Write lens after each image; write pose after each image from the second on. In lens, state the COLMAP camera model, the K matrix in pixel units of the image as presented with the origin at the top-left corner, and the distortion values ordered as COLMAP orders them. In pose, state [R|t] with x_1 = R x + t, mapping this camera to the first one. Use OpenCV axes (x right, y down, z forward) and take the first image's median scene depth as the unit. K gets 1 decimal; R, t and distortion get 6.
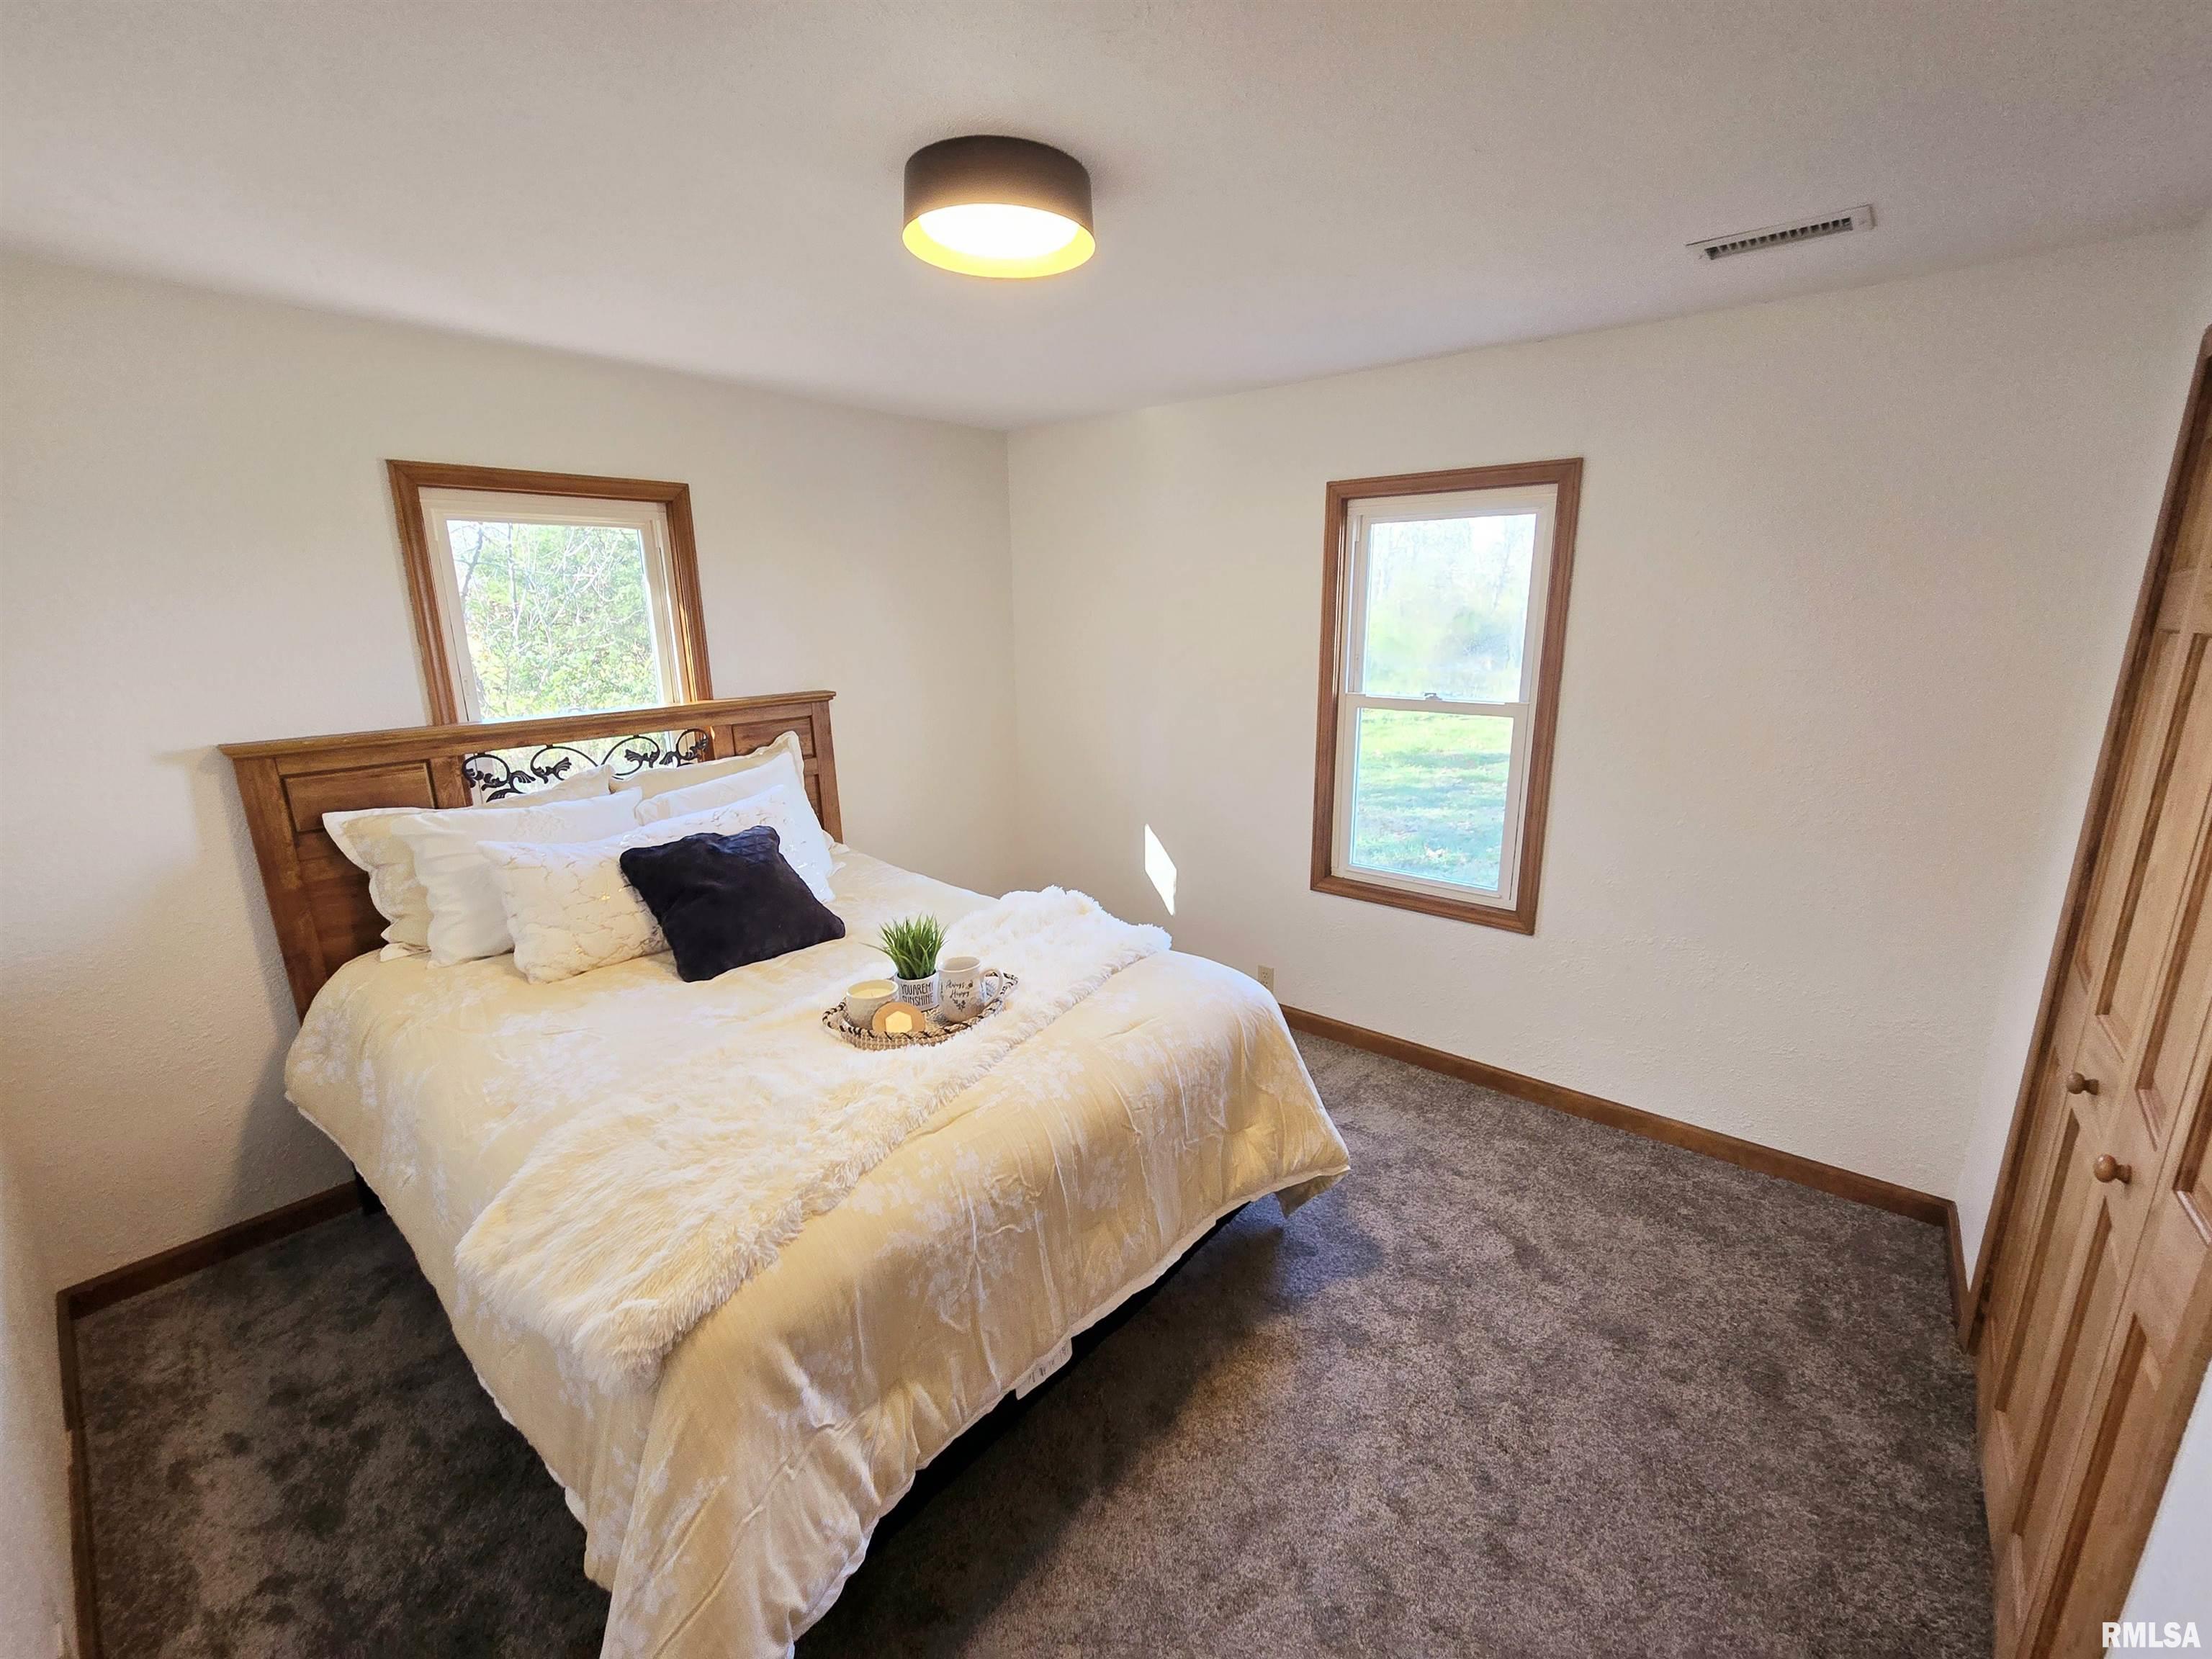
lens RADIAL K [[910.7, 0, 1112.0], [0, 910.7, 829.4], [0, 0, 1]] dist [-0.000284, 0.000865]
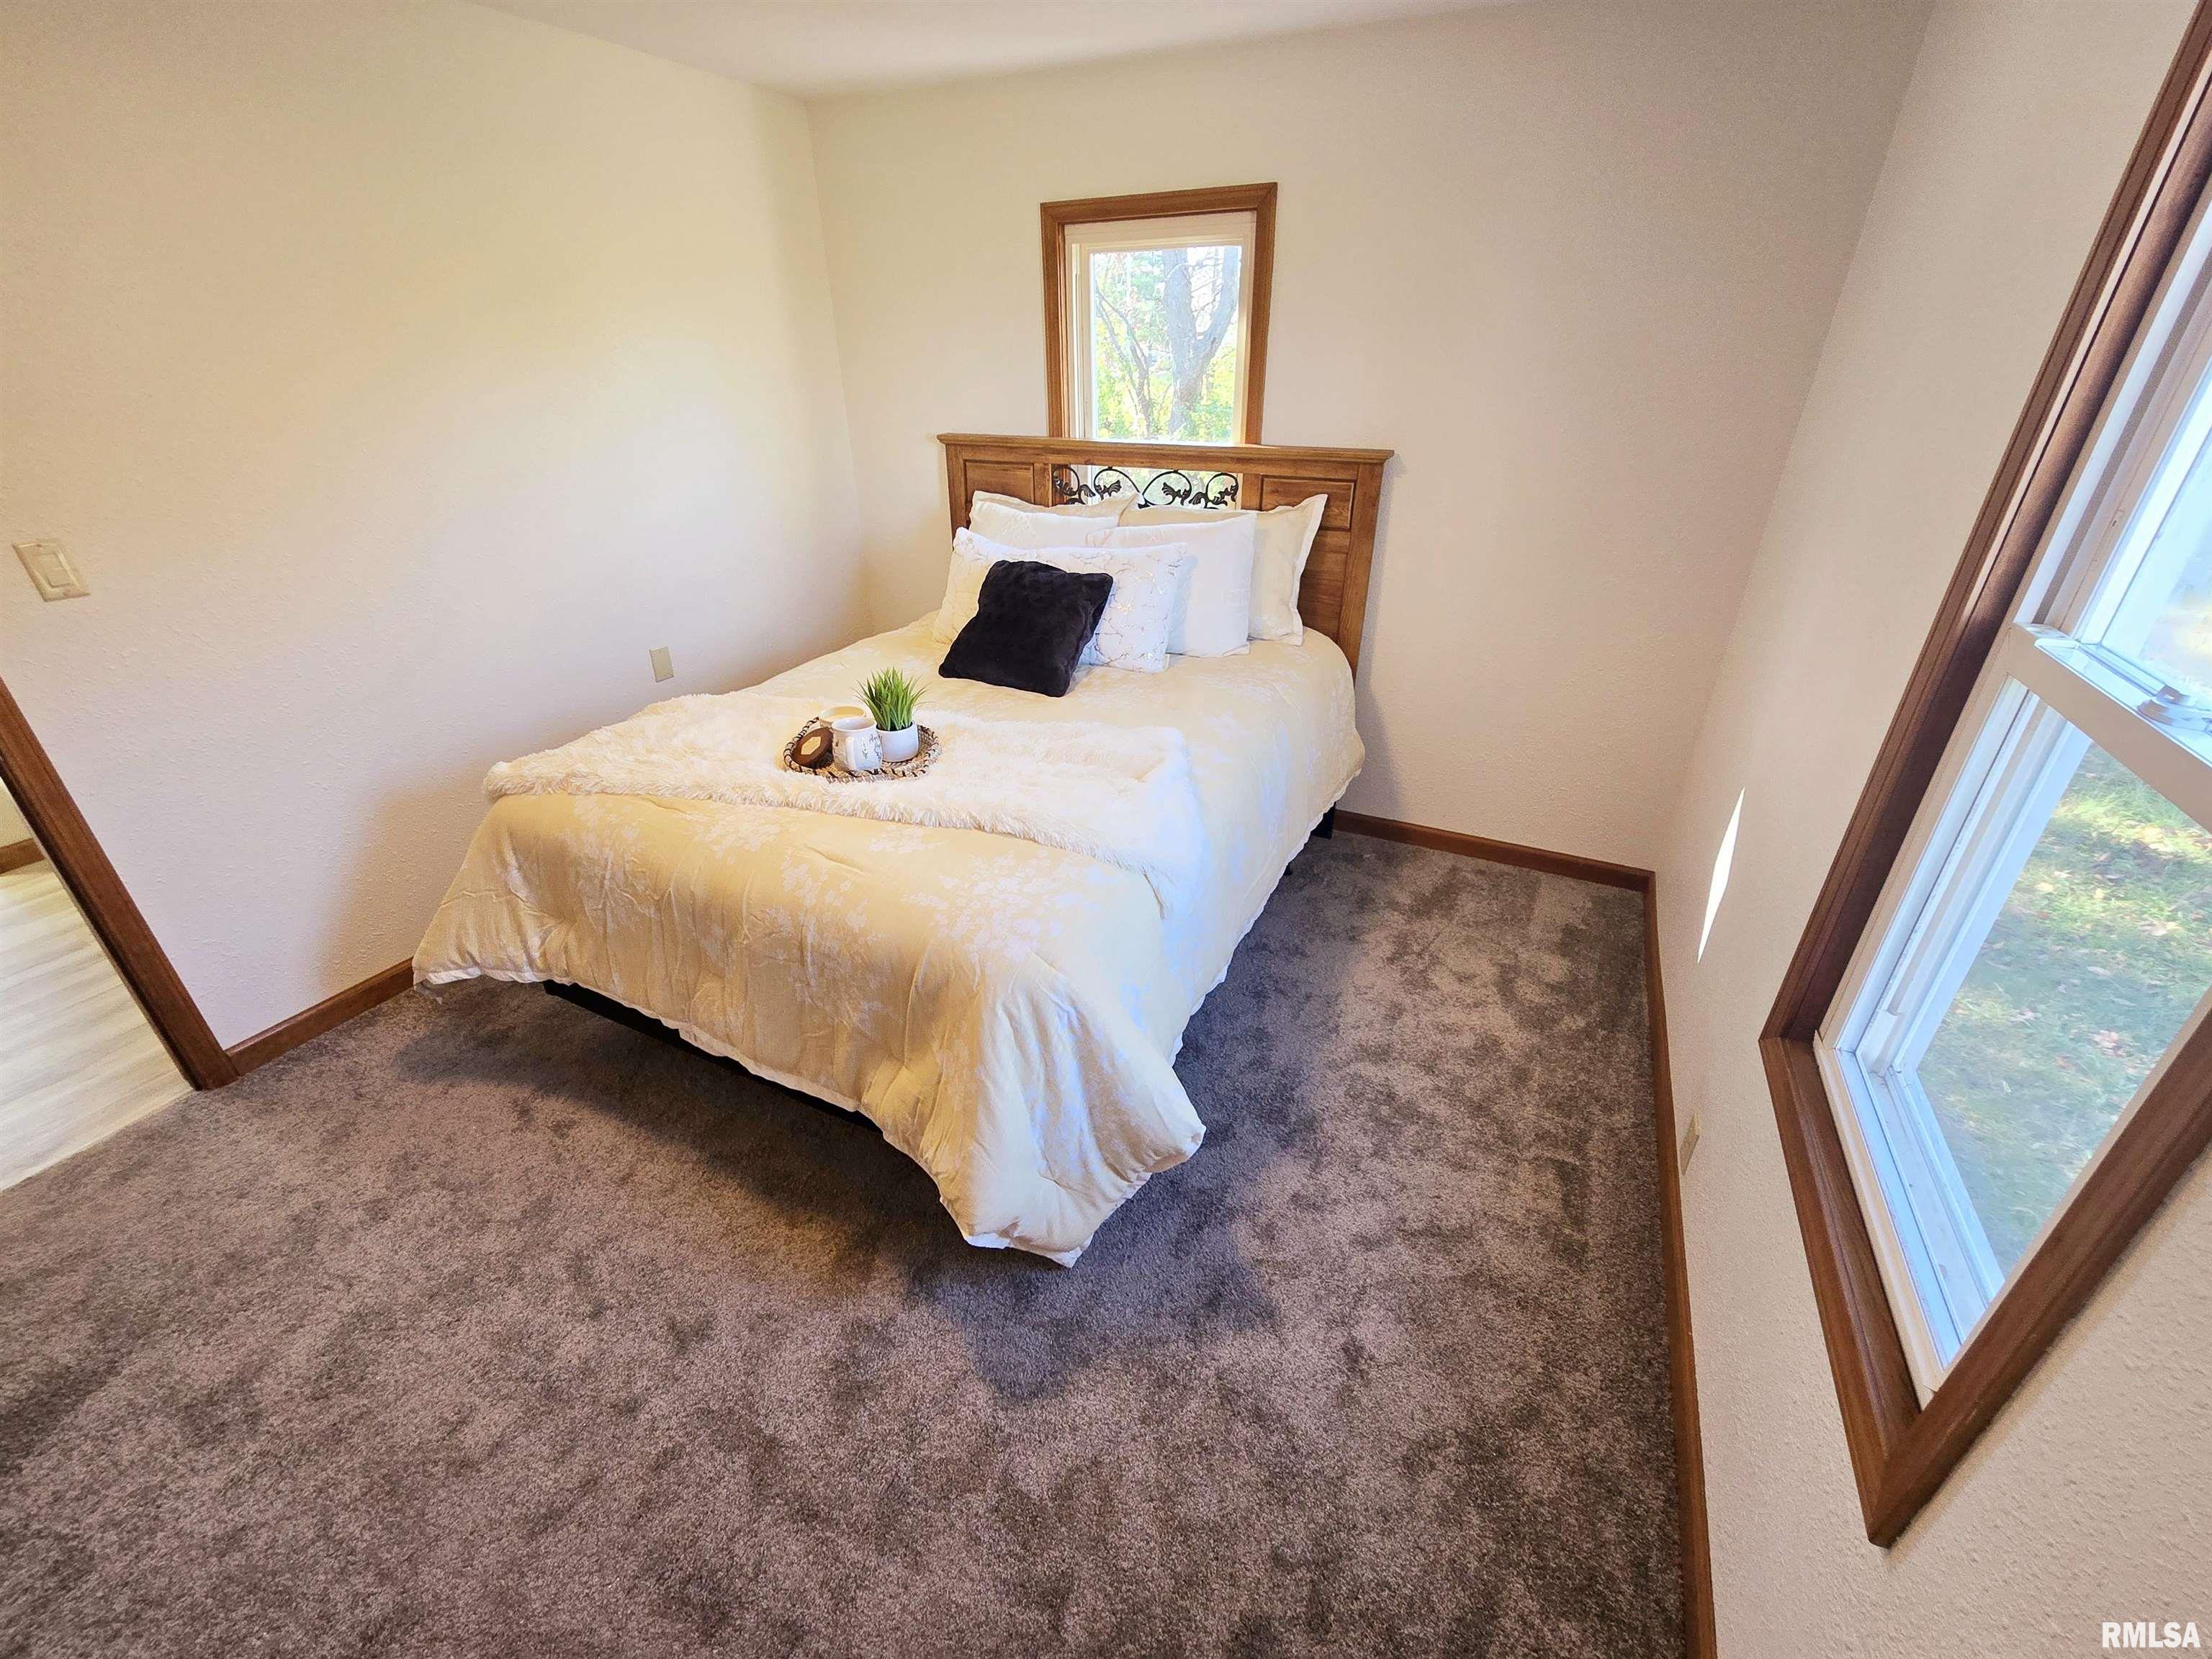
lens RADIAL K [[910.7, 0, 1106.9], [0, 910.7, 821.9], [0, 0, 1]] dist [-0.000284, 0.000865]
pose [[0.236589, 0.460140, -0.855743, 0.587697], [-0.231928, 0.882033, 0.410155, -0.170581], [0.943523, 0.101433, 0.315399, 0.686879]]
